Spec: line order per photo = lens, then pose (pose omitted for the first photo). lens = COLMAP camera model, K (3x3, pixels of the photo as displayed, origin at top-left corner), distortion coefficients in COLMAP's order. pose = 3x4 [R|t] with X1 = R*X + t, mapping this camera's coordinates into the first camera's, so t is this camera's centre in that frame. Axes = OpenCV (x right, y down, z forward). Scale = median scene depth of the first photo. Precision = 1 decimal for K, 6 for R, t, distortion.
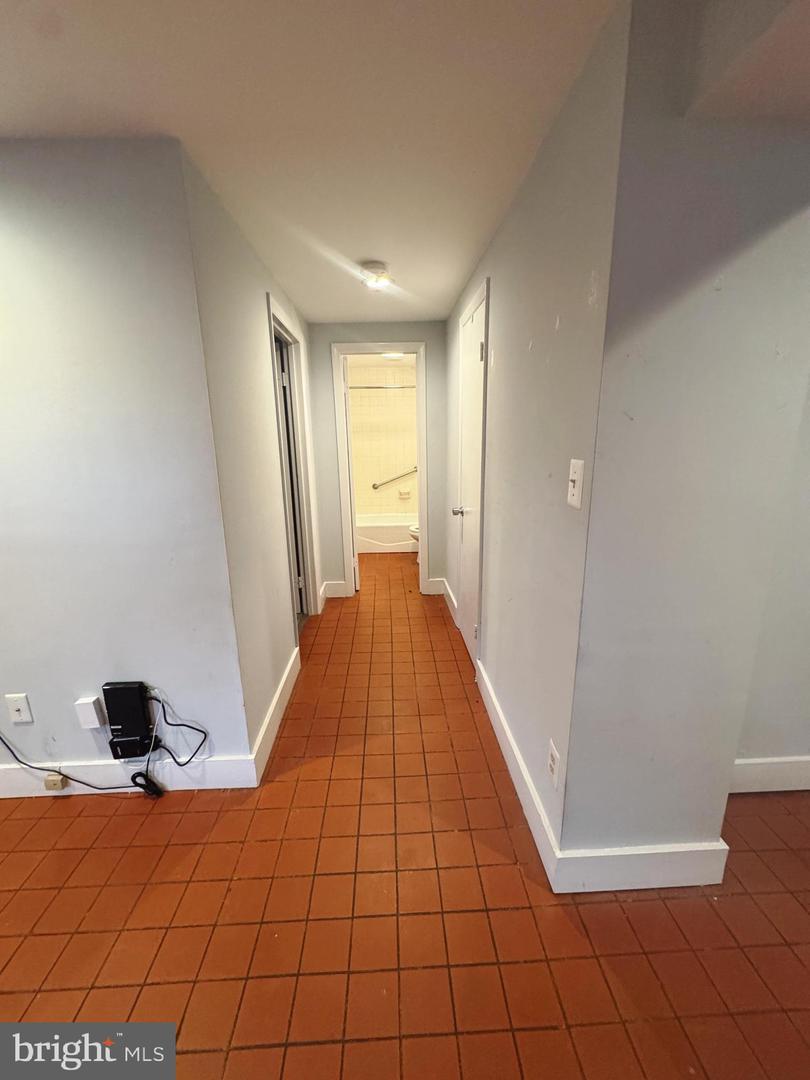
lens RADIAL K [[431.7, 0, 405.2], [0, 431.7, 541.9], [0, 0, 1]] dist [-0.002570, -0.000005]
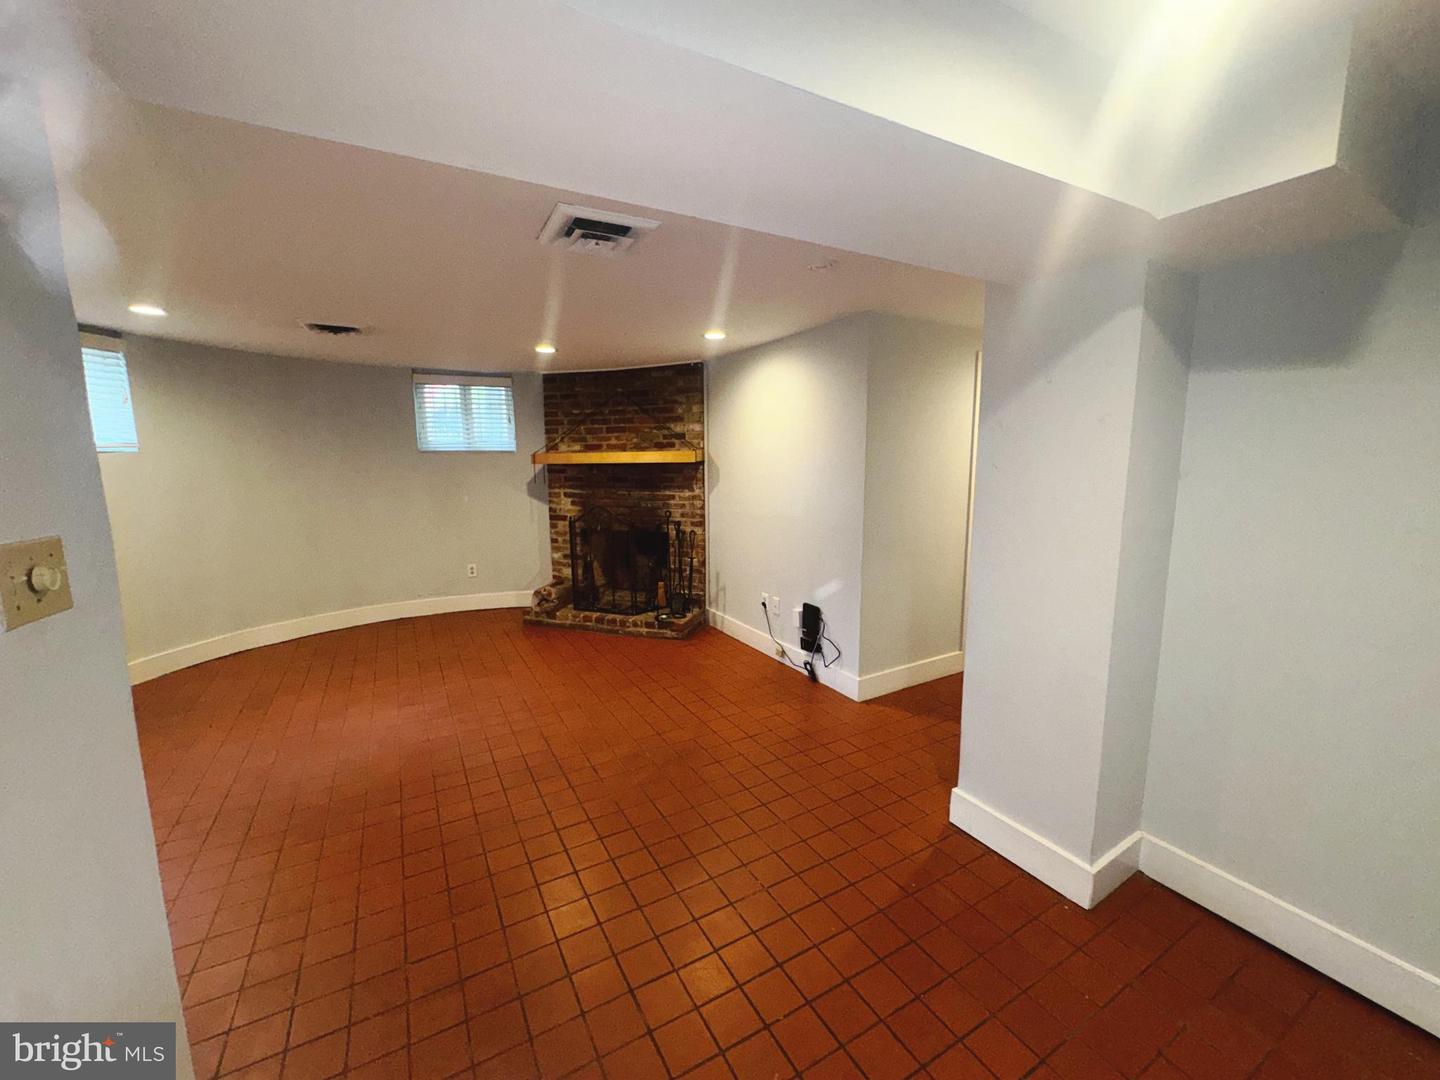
lens RADIAL K [[575.6, 0, 720.3], [0, 575.6, 540.4], [0, 0, 1]] dist [-0.002570, -0.000005]
pose [[0.461156, 0.143754, -0.875597, 1.108499], [-0.205251, 0.977308, 0.052352, 0.027907], [0.863254, 0.155574, 0.480198, -0.439139]]
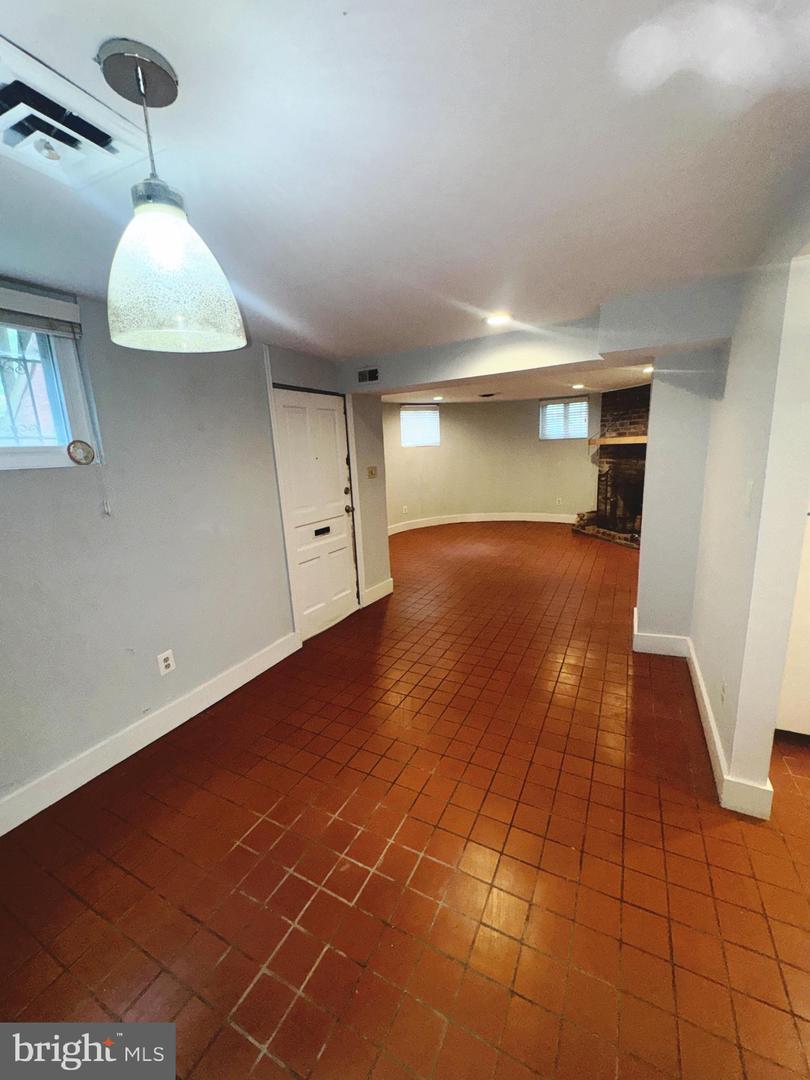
lens RADIAL K [[431.7, 0, 403.8], [0, 431.7, 540.0], [0, 0, 1]] dist [-0.002570, -0.000005]
pose [[-0.496517, 0.225167, -0.838314, 2.484802], [-0.142134, 0.931645, 0.334418, -0.284617], [0.856311, 0.285197, -0.430574, 0.616273]]
